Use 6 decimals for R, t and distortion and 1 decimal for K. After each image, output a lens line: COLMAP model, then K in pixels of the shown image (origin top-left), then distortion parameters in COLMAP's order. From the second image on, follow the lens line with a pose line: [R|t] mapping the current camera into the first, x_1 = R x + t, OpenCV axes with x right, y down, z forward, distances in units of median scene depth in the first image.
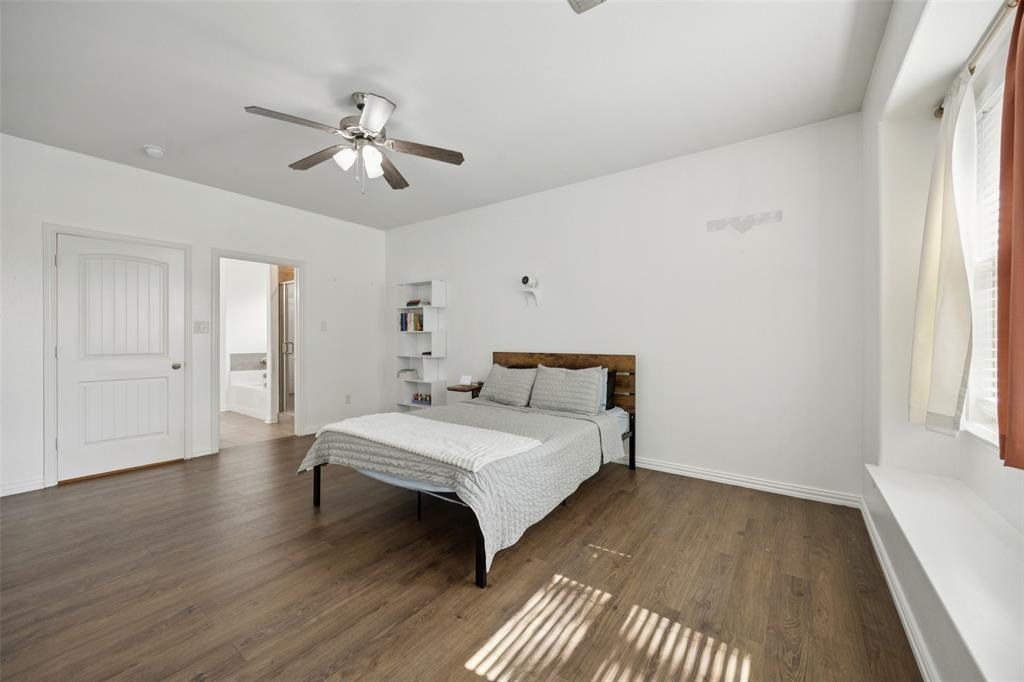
lens RADIAL K [[392.8, 0, 511.3], [0, 392.8, 334.7], [0, 0, 1]] dist [-0.000935, 0.000032]
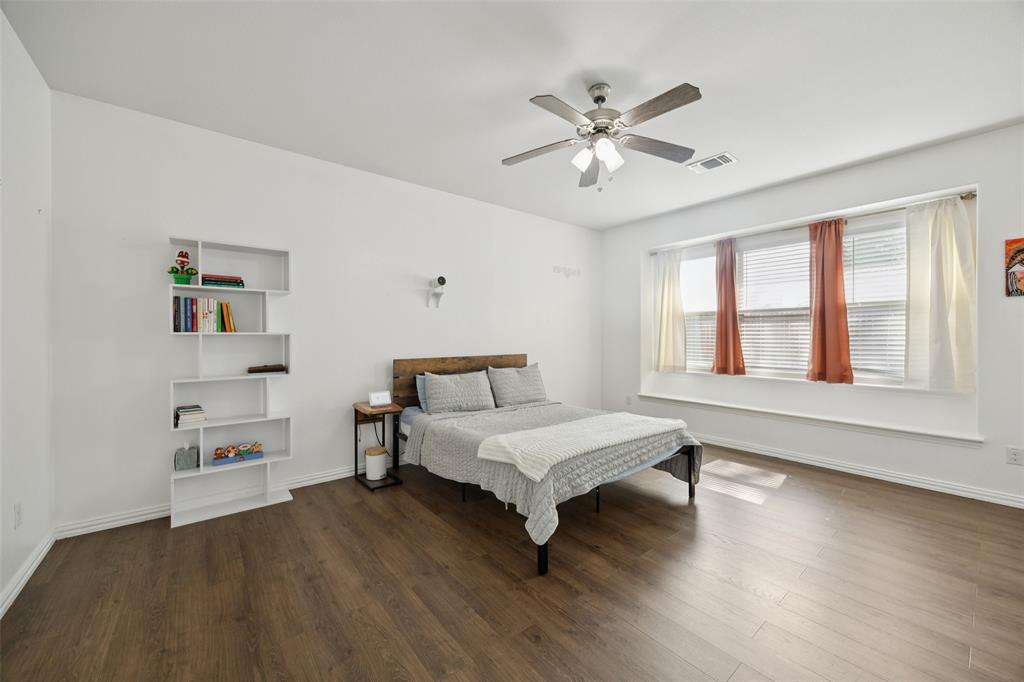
lens RADIAL K [[392.8, 0, 511.3], [0, 392.8, 334.7], [0, 0, 1]] dist [-0.000935, 0.000032]
pose [[0.264053, 0.008476, 0.964471, -0.821797], [0.002556, 0.999952, -0.009487, -0.000009], [-0.964505, 0.004970, 0.264018, 0.586705]]
